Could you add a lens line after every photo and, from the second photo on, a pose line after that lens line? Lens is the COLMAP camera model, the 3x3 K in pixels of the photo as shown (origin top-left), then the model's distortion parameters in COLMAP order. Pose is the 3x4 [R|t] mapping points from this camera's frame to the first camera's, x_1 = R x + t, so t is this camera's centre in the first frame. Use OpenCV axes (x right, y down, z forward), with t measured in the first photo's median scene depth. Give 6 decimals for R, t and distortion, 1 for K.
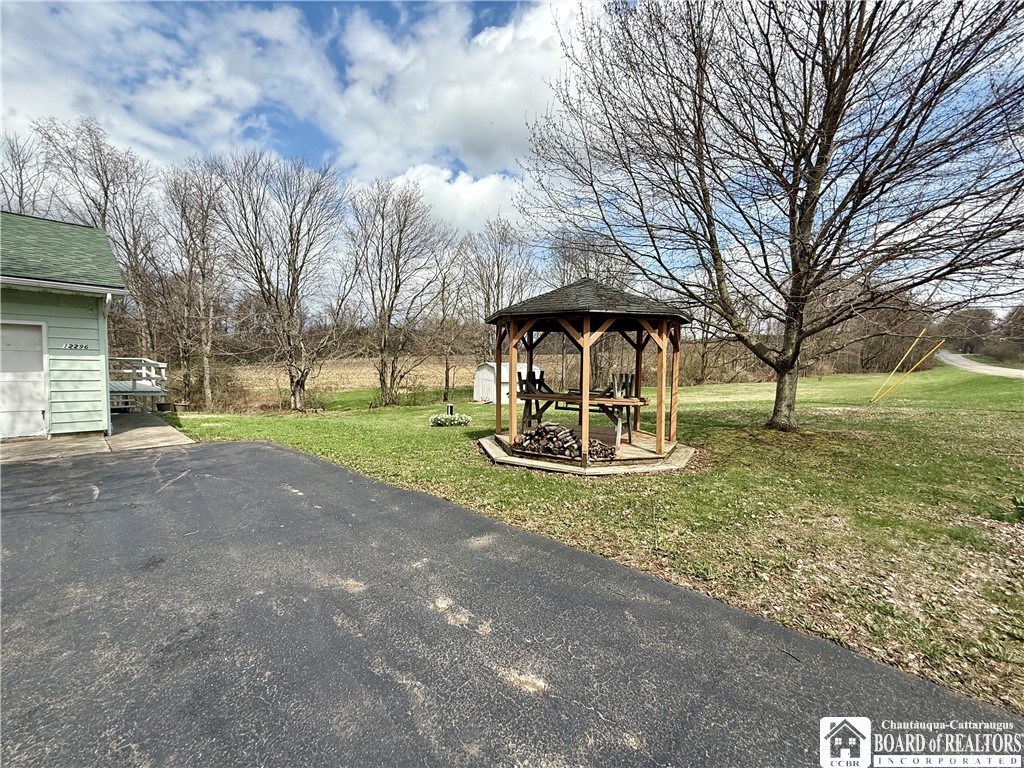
lens RADIAL K [[409.1, 0, 512.0], [0, 409.1, 384.0], [0, 0, 1]] dist [0.002981, 0.000400]
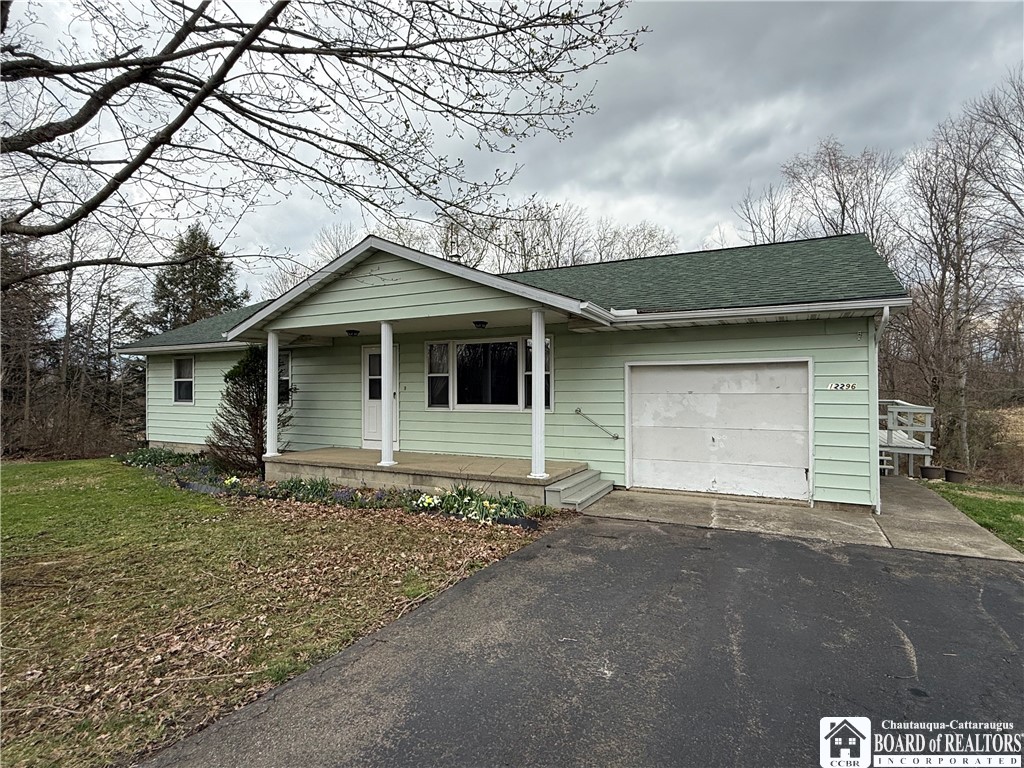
lens RADIAL K [[531.2, 0, 512.0], [0, 531.2, 384.0], [0, 0, 1]] dist [0.001394, 0.000325]
pose [[0.254086, -0.038735, -0.966406, -0.269431], [-0.049221, 0.997385, -0.052918, -0.014567], [0.965928, 0.061013, 0.251515, 0.173268]]
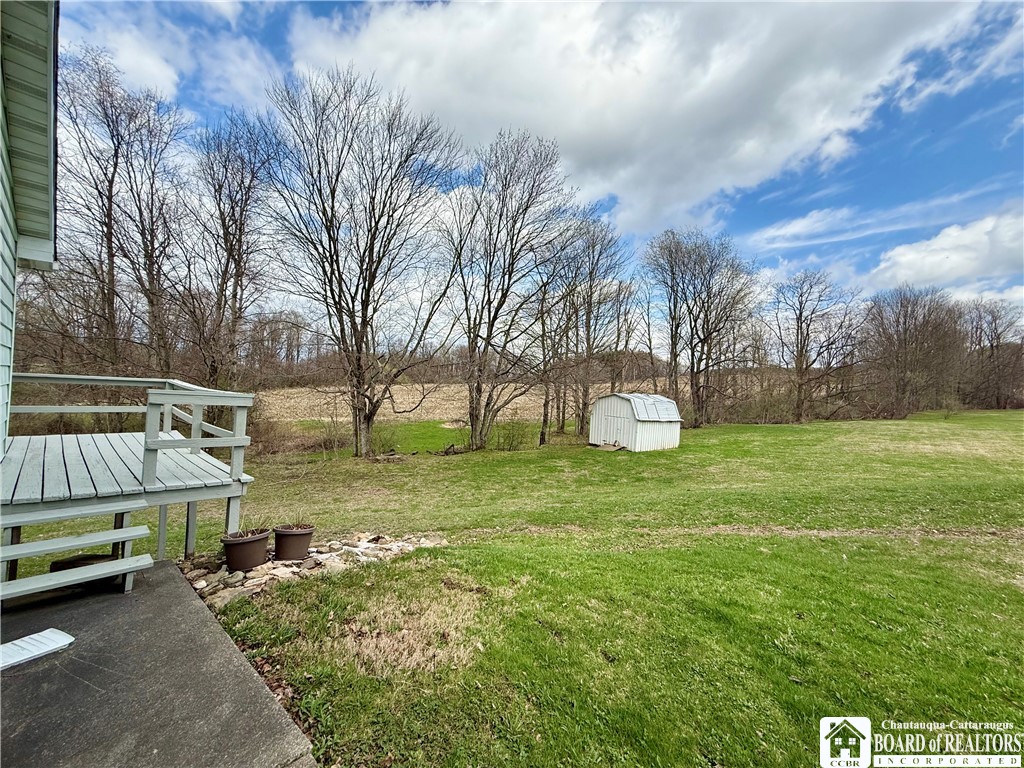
lens RADIAL K [[410.6, 0, 512.0], [0, 410.6, 384.0], [0, 0, 1]] dist [-0.000258, -0.000033]
pose [[0.999879, 0.015519, -0.000850, -0.990408], [-0.015541, 0.997705, -0.065896, -0.063351], [-0.000175, 0.065901, 0.997826, 1.051203]]
